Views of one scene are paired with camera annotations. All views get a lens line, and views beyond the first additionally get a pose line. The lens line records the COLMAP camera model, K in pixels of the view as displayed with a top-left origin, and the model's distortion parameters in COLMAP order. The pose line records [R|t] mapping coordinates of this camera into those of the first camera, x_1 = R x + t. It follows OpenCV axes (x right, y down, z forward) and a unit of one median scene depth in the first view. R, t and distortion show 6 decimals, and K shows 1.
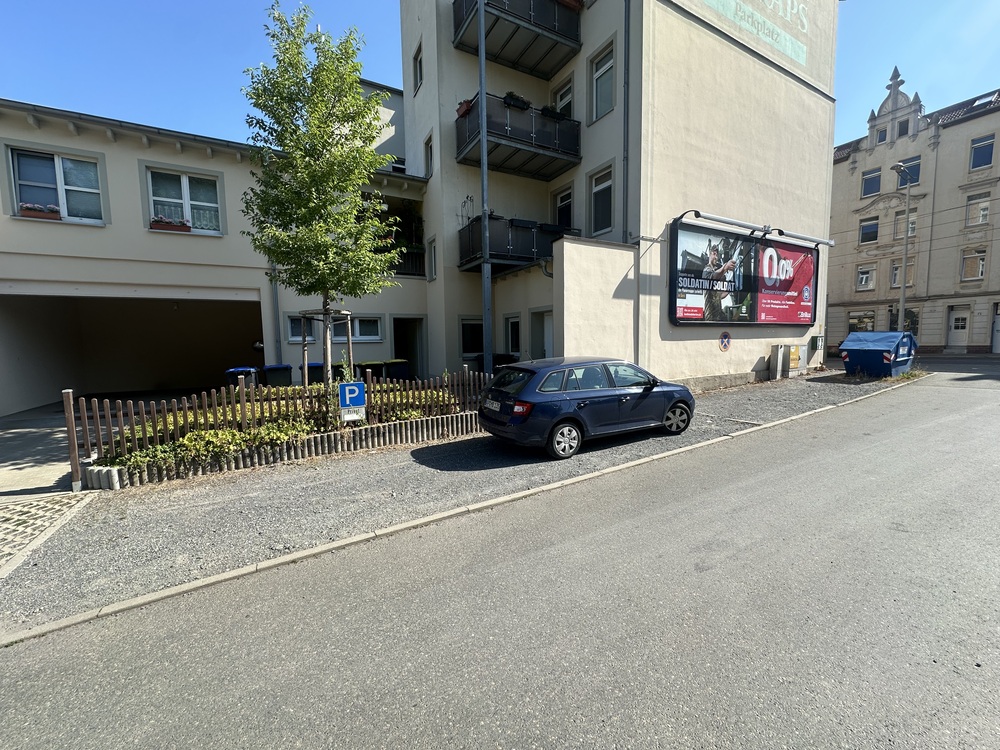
lens RADIAL K [[398.1, 0, 501.3], [0, 398.1, 375.7], [0, 0, 1]] dist [-0.003931, 0.000662]
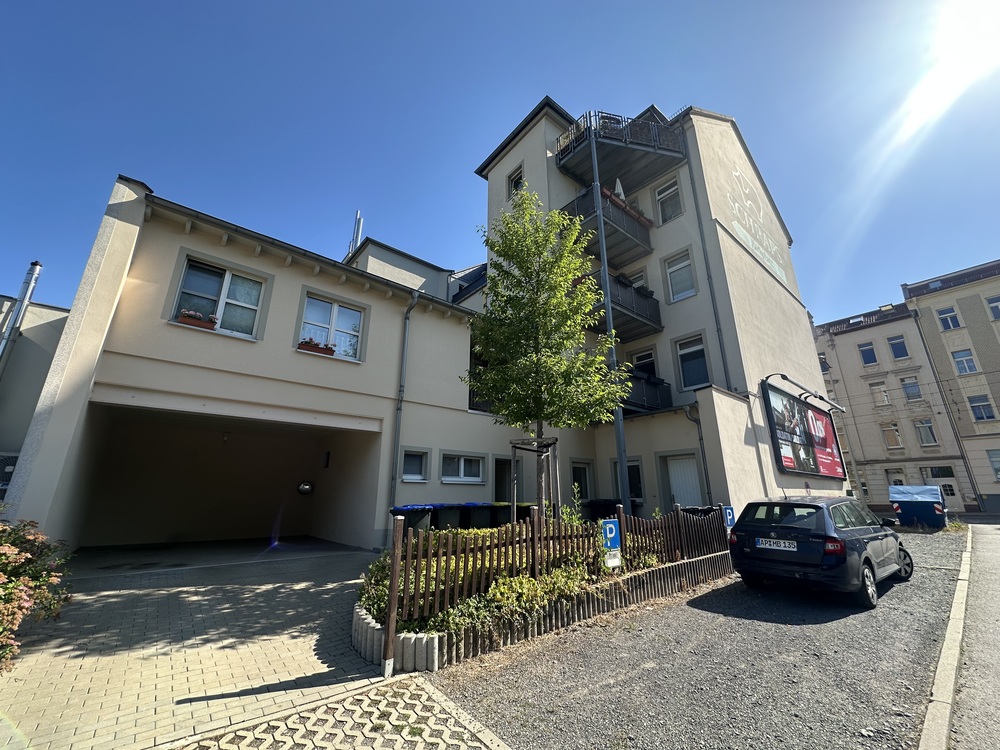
lens RADIAL K [[398.1, 0, 499.9], [0, 398.1, 375.7], [0, 0, 1]] dist [-0.003931, 0.000662]
pose [[0.982588, 0.071555, 0.171466, -0.603041], [-0.001136, 0.925162, -0.379570, 0.043481], [-0.185794, 0.372766, 0.909135, 0.093099]]
